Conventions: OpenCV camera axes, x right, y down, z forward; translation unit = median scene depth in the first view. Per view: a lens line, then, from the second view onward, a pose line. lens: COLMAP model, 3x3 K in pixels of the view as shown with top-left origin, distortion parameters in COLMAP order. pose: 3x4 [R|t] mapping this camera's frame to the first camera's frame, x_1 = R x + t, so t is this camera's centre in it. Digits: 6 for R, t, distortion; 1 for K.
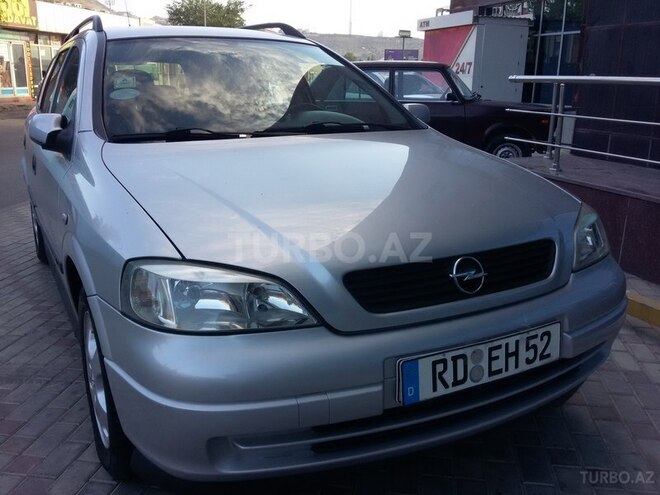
lens RADIAL K [[606.3, 0, 330.0], [0, 606.3, 247.5], [0, 0, 1]] dist [0.086047, -0.178127]
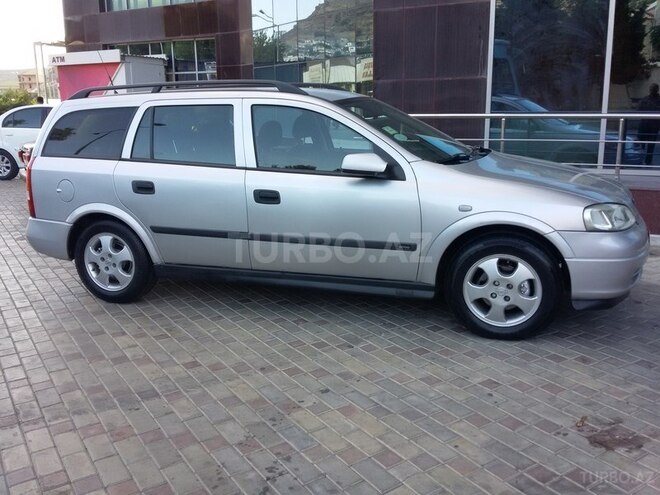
lens RADIAL K [[600.2, 0, 322.2], [0, 600.2, 246.3], [0, 0, 1]] dist [0.084725, -0.166912]
pose [[0.743364, -0.169526, 0.647048, -2.313848], [0.196956, 0.979939, 0.030469, -0.091871], [-0.639232, 0.104790, 0.761841, -0.053793]]
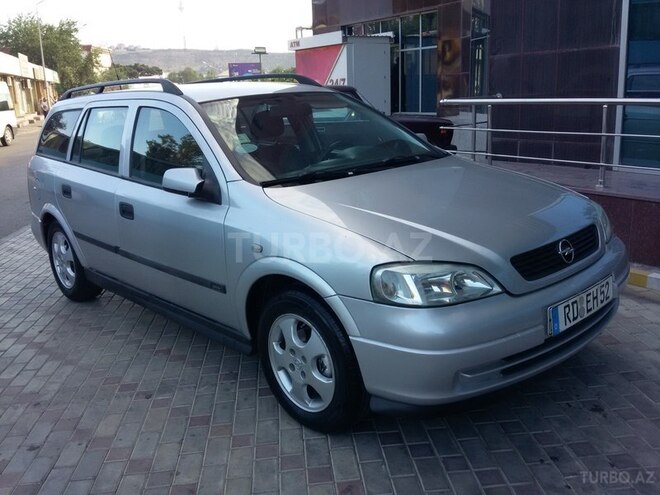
lens RADIAL K [[606.3, 0, 330.0], [0, 606.3, 247.5], [0, 0, 1]] dist [0.086047, -0.178127]
pose [[0.967146, -0.114666, 0.226893, -0.712282], [0.118585, 0.992937, -0.003672, -0.030587], [-0.224869, 0.030457, 0.973913, -0.394222]]
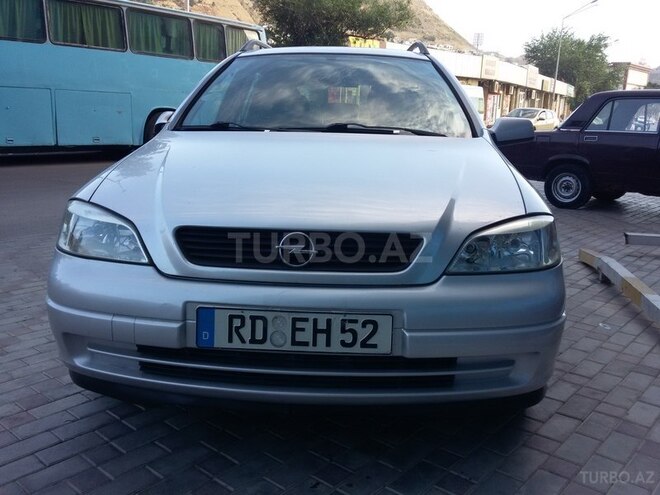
lens RADIAL K [[606.3, 0, 330.0], [0, 606.3, 247.5], [0, 0, 1]] dist [0.086047, -0.178127]
pose [[0.849662, 0.131412, -0.510691, 0.816912], [-0.160554, 0.986939, -0.013161, 0.046350], [0.502291, 0.093176, 0.859664, 0.110506]]
